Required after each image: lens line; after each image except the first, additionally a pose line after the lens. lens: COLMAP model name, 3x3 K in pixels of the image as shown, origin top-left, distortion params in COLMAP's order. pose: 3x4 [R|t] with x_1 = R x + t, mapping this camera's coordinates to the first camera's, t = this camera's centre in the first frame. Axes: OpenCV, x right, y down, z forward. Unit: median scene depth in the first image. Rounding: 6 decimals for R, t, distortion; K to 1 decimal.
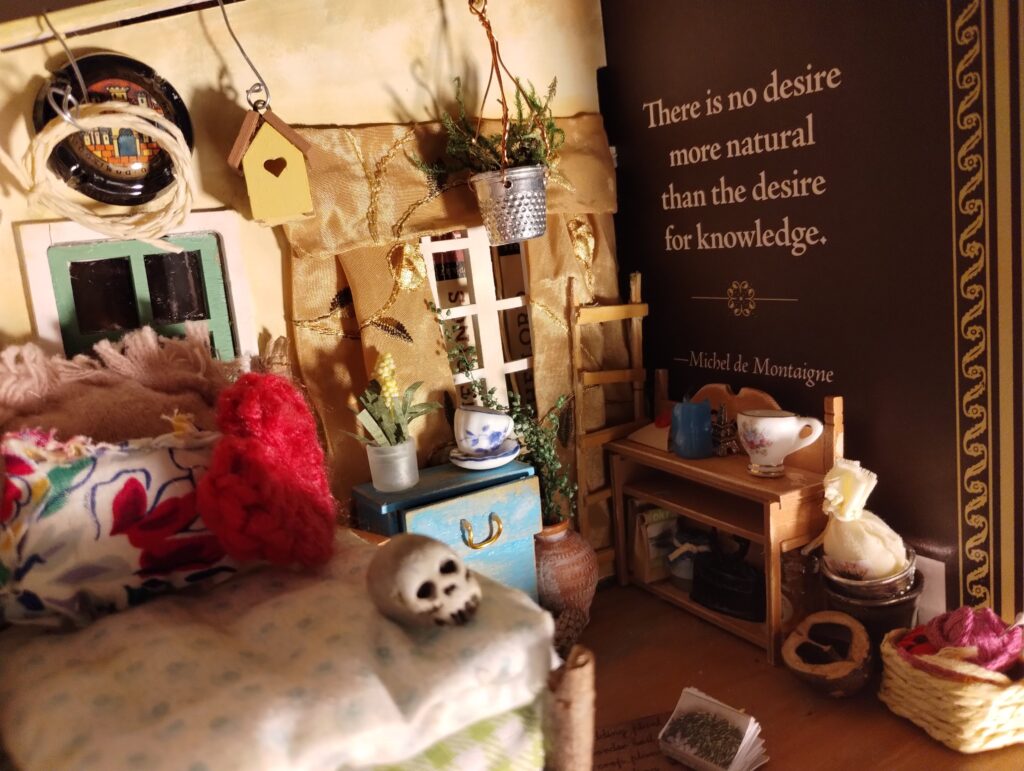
lens RADIAL K [[864.5, 0, 509.5], [0, 864.5, 379.9], [0, 0, 1]] dist [0.018459, -0.032945]
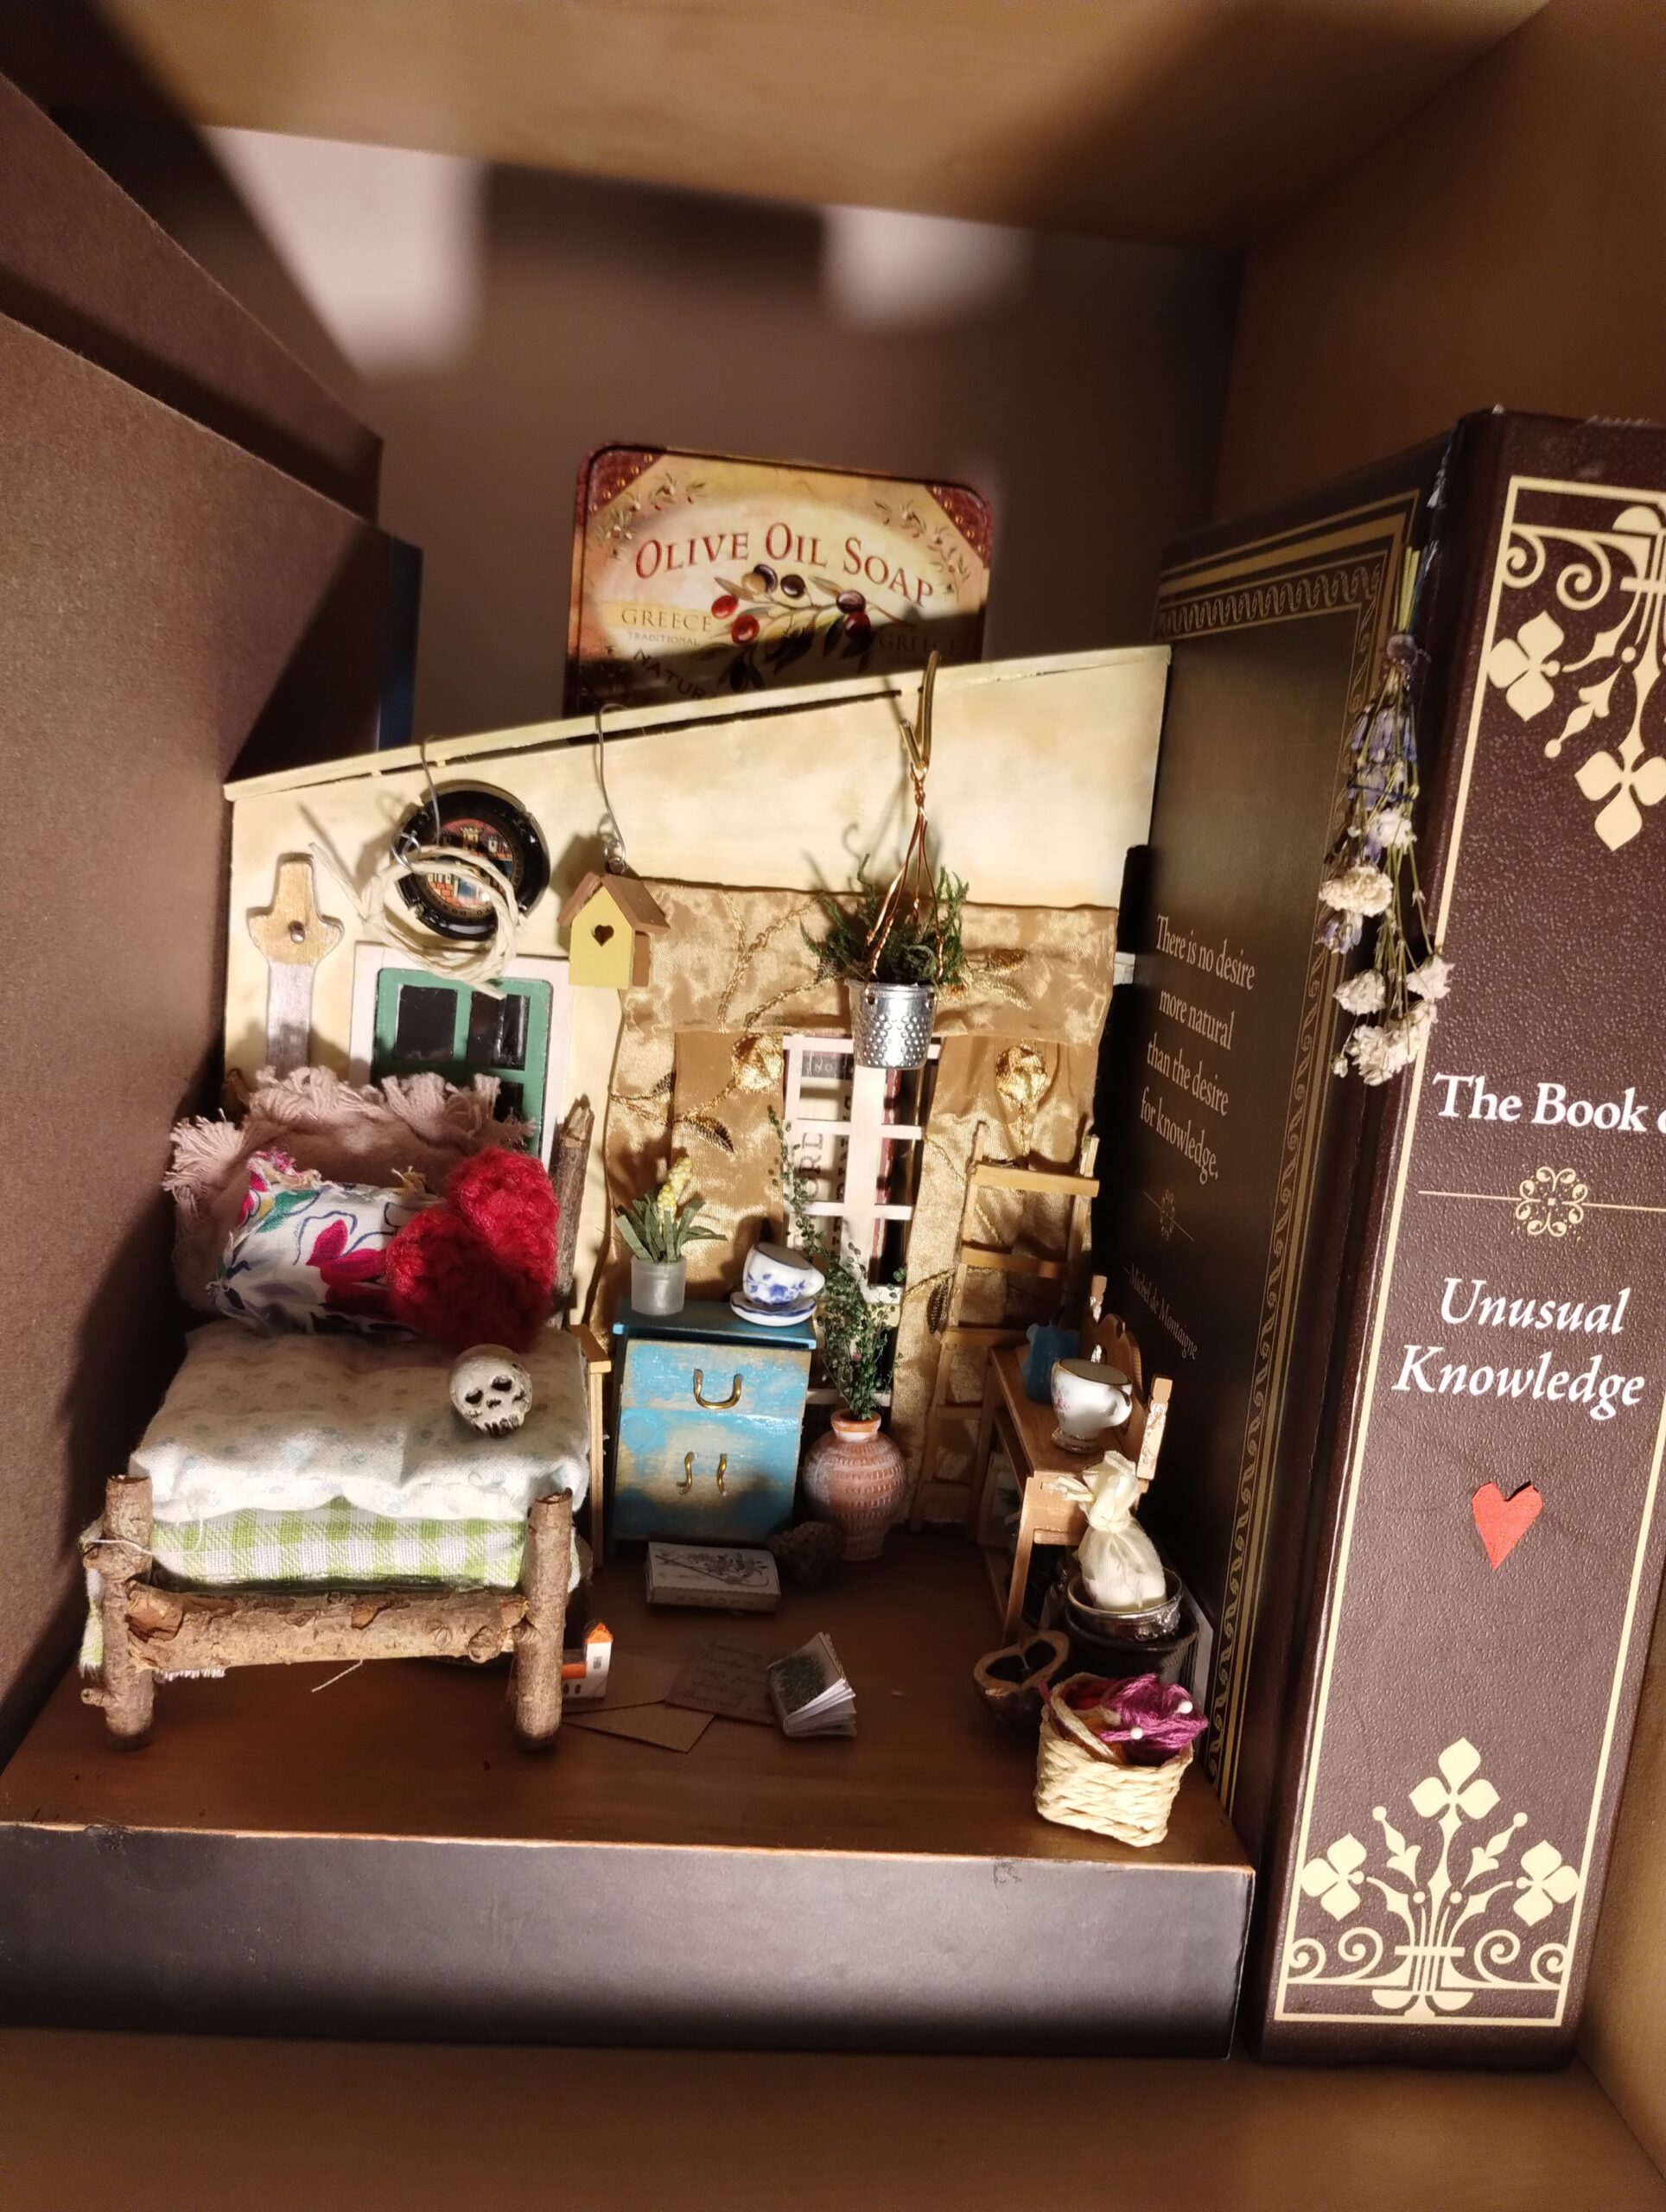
lens RADIAL K [[1867.5, 0, 832.8], [0, 1867.5, 1110.1], [0, 0, 1]] dist [0.018459, -0.032945]
pose [[0.865551, 0.268359, -0.422853, 0.870330], [-0.258855, 0.962515, 0.080991, -0.305301], [0.428737, 0.039355, 0.902572, -0.710796]]
